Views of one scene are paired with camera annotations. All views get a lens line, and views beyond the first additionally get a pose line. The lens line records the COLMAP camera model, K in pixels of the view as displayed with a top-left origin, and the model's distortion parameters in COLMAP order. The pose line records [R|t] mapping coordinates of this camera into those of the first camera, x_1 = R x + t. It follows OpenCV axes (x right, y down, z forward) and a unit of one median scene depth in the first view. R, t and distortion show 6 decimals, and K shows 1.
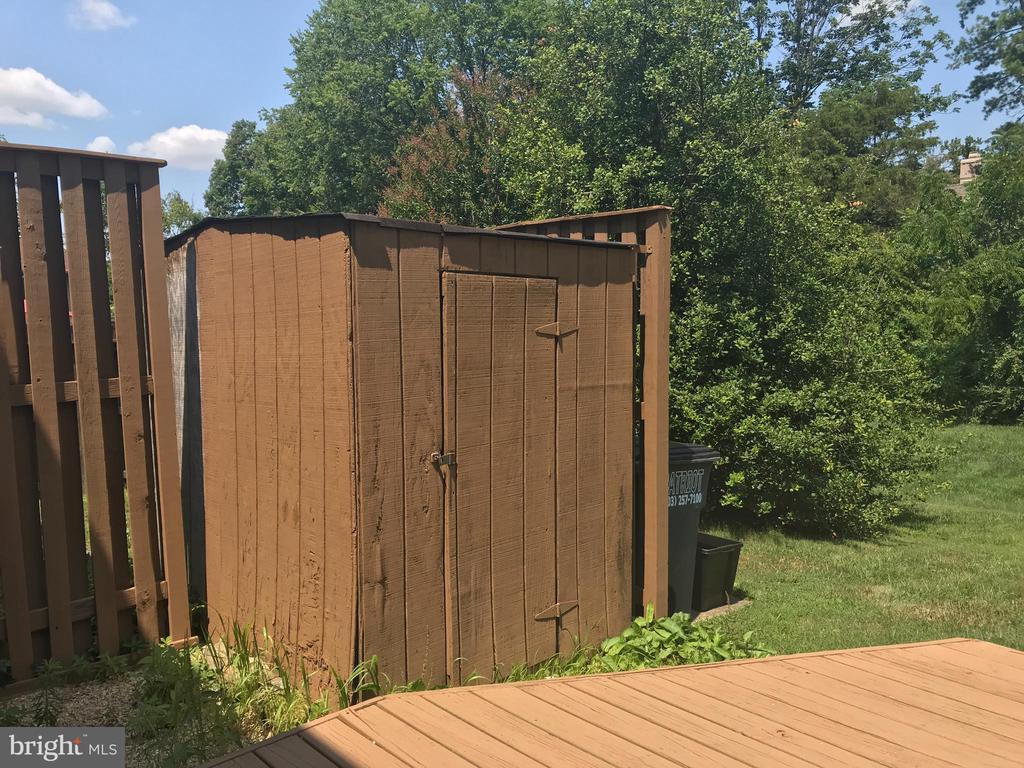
lens RADIAL K [[840.8, 0, 512.0], [0, 840.8, 385.0], [0, 0, 1]] dist [0.035429, -0.029260]
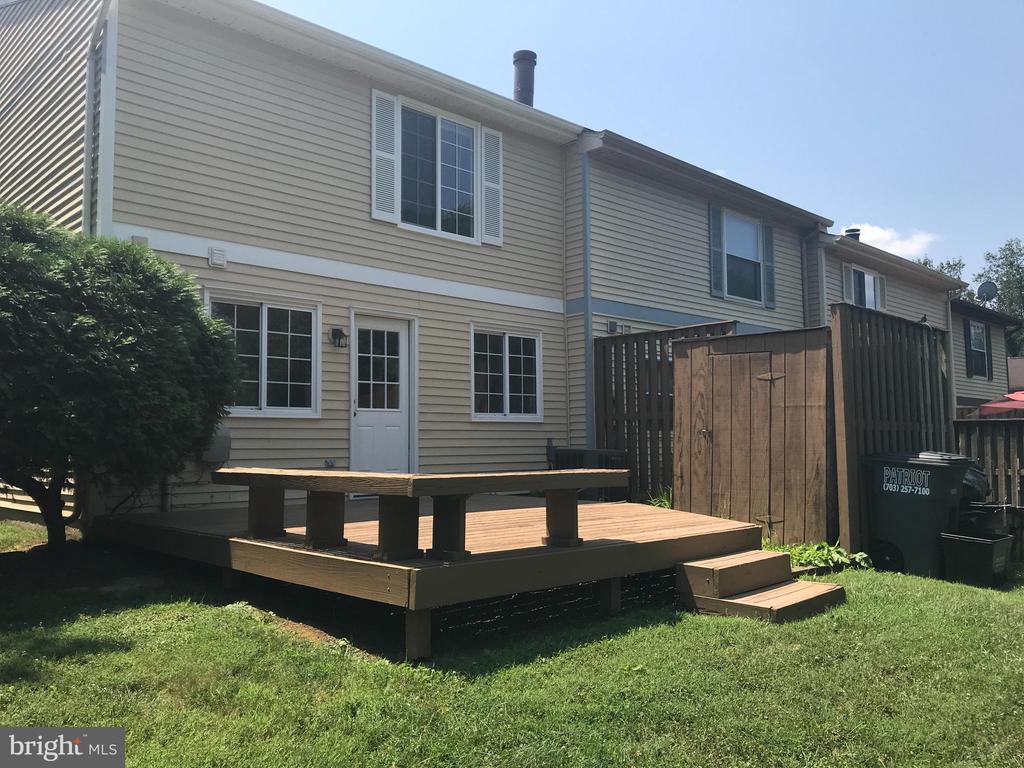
lens RADIAL K [[840.8, 0, 511.7], [0, 840.8, 383.9], [0, 0, 1]] dist [0.035429, -0.029260]
pose [[0.017570, -0.069599, -0.997420, 2.066679], [-0.088431, 0.993557, -0.070887, 0.149695], [0.995927, 0.089448, 0.011302, 0.362953]]
